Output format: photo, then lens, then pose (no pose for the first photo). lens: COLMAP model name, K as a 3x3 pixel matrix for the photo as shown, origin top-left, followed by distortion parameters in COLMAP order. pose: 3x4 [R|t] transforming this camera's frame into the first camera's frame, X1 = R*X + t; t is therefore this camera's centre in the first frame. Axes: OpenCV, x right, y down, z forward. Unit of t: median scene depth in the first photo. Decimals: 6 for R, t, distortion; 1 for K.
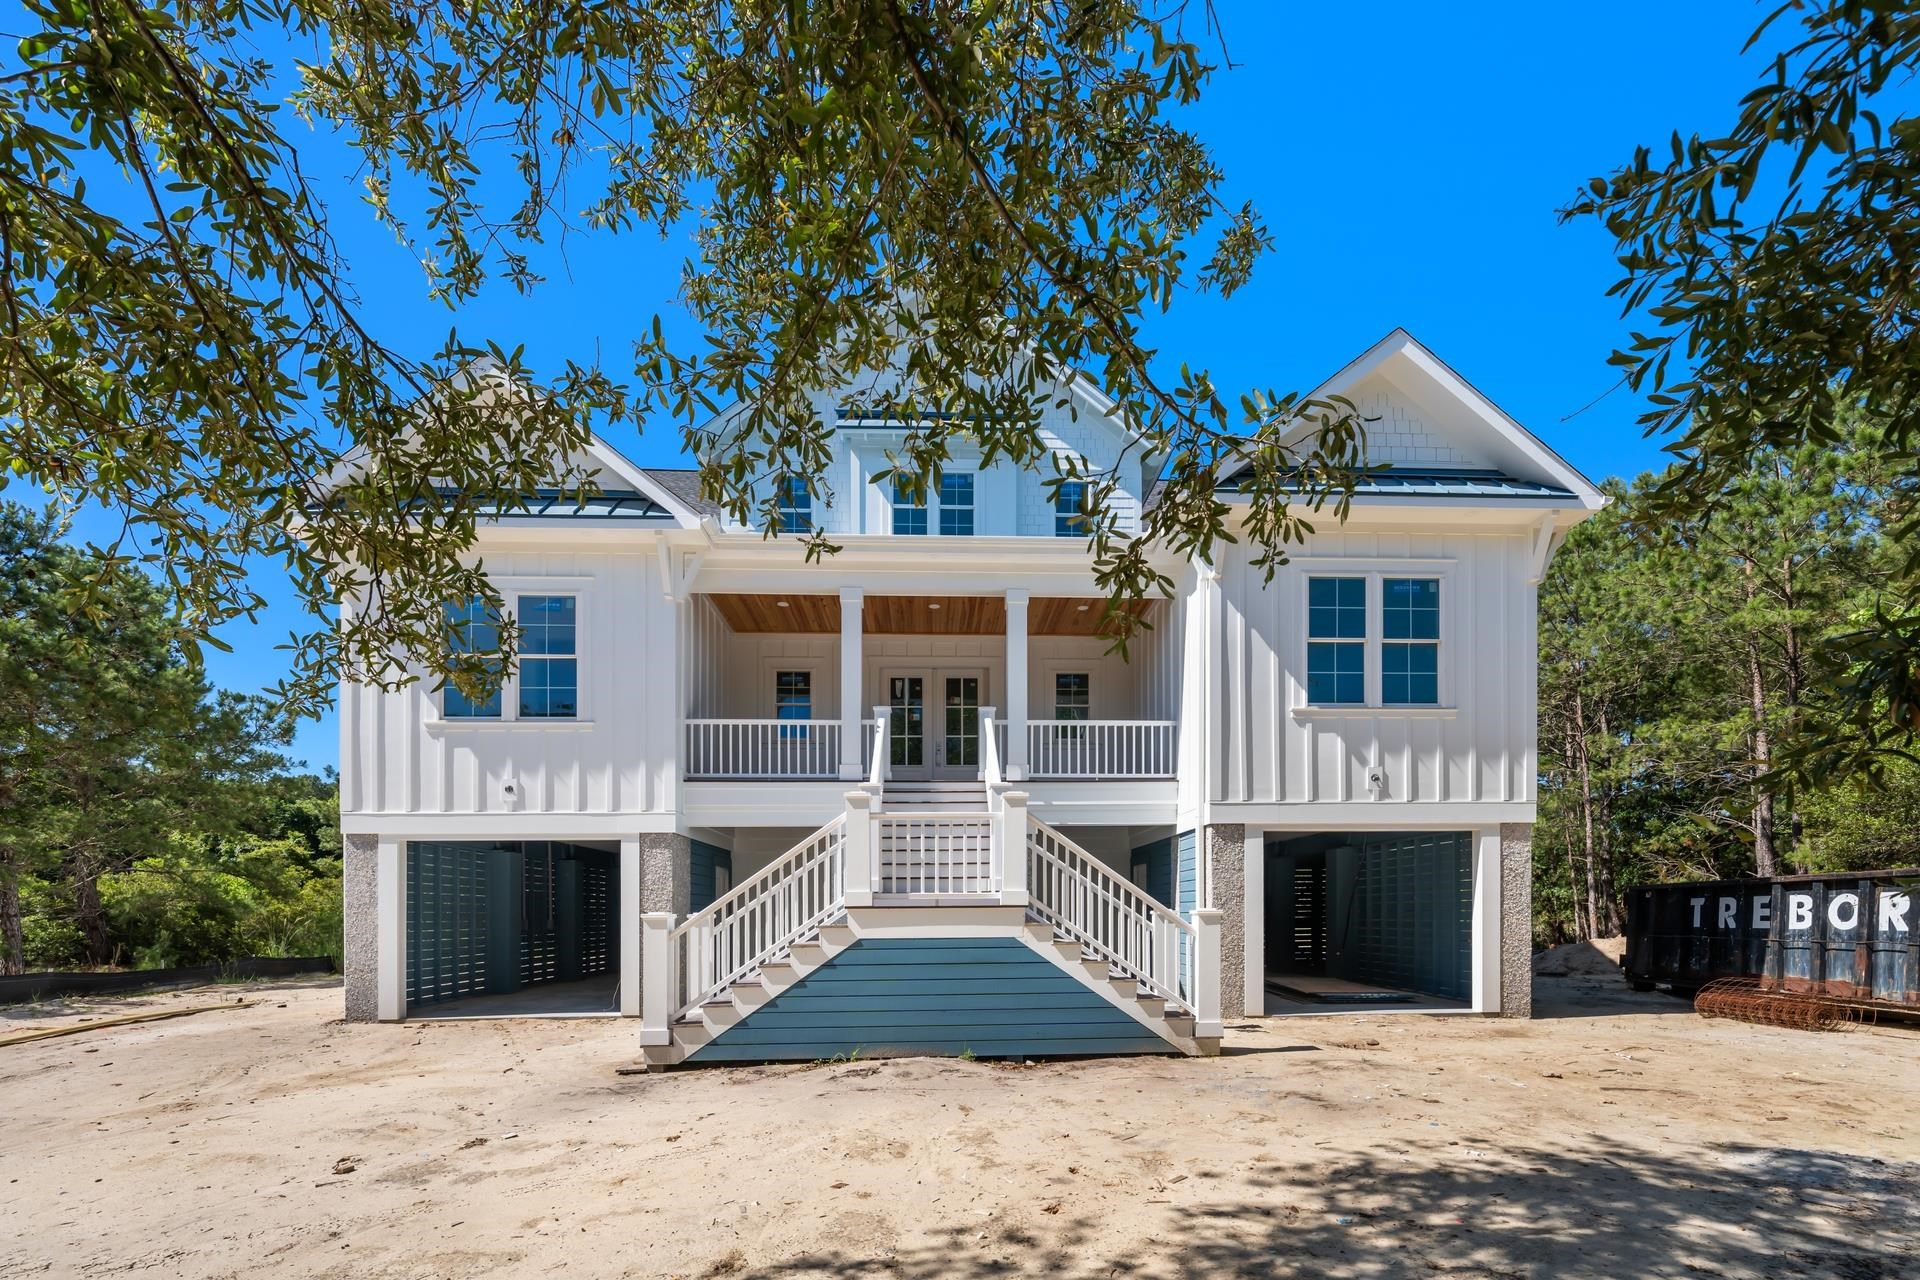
lens RADIAL K [[820.1, 0, 960.0], [0, 820.1, 692.3], [0, 0, 1]] dist [-0.000744, -0.000022]
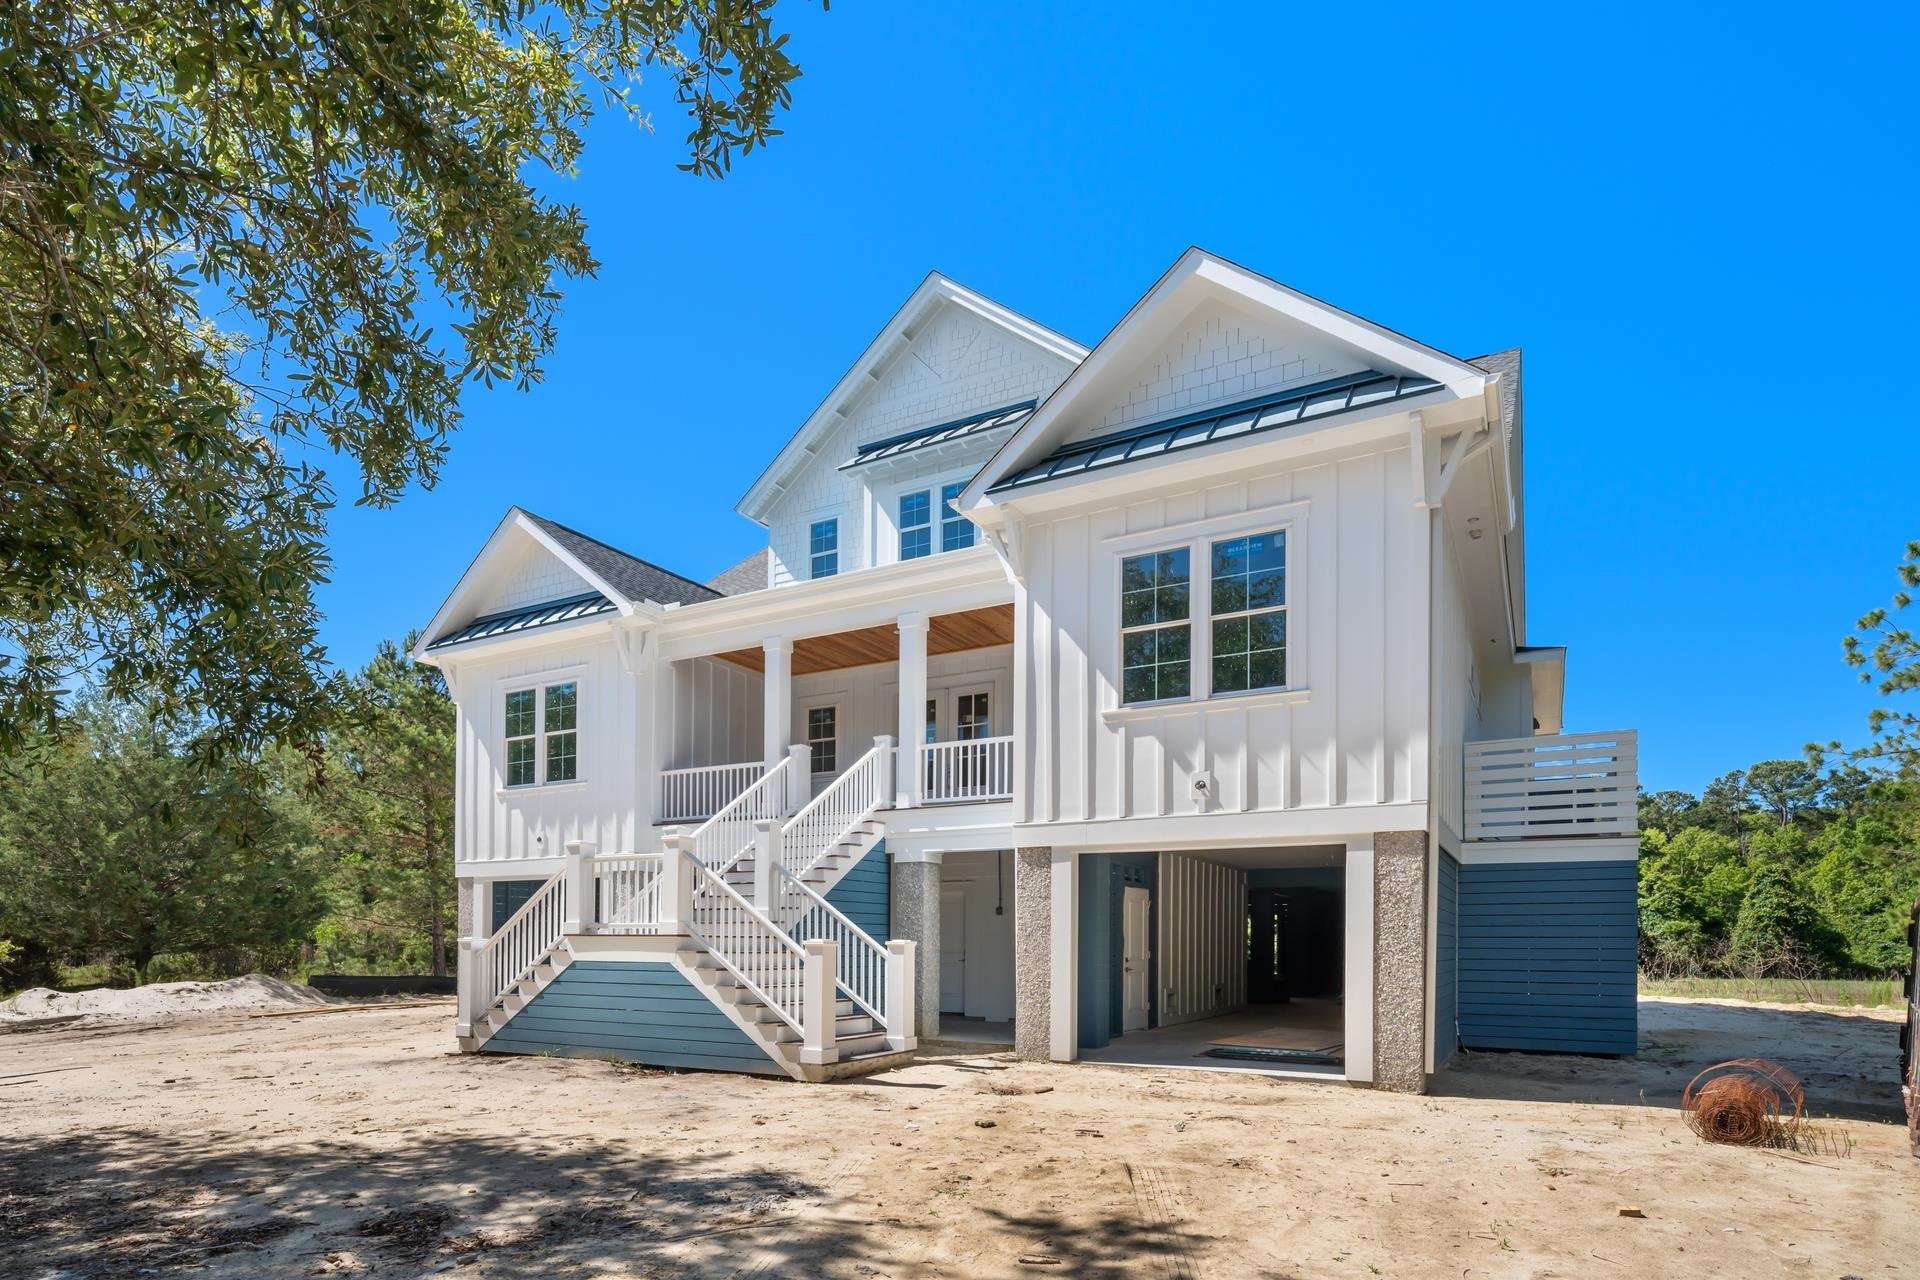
lens RADIAL K [[965.6, 0, 960.0], [0, 965.6, 640.0], [0, 0, 1]] dist [0.002327, 0.000167]
pose [[0.853668, -0.142608, -0.500913, 0.802362], [0.123784, 0.989778, -0.070831, -0.003244], [0.505894, -0.001539, 0.862594, 0.022264]]
